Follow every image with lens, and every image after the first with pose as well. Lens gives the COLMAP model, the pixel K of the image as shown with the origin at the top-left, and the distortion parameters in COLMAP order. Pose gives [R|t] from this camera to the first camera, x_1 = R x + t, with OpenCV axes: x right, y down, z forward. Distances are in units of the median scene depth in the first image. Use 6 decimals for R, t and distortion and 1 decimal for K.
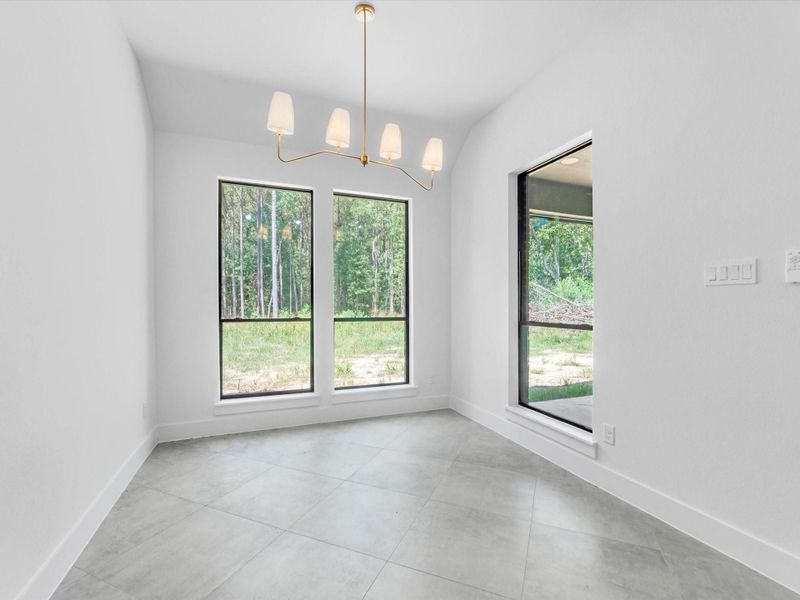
lens RADIAL K [[382.1, 0, 396.1], [0, 382.1, 302.1], [0, 0, 1]] dist [0.005296, 0.002078]
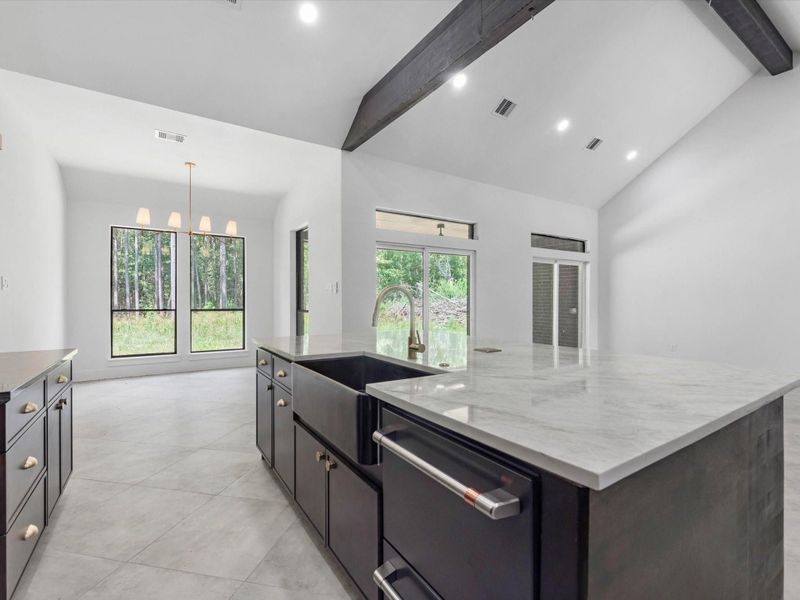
lens RADIAL K [[382.1, 0, 410.8], [0, 382.1, 295.5], [0, 0, 1]] dist [0.005296, 0.002078]
pose [[0.972730, 0.002254, 0.231931, 0.376834], [0.000128, 0.999947, -0.010255, -0.000245], [-0.231942, 0.010005, 0.972678, -0.830707]]
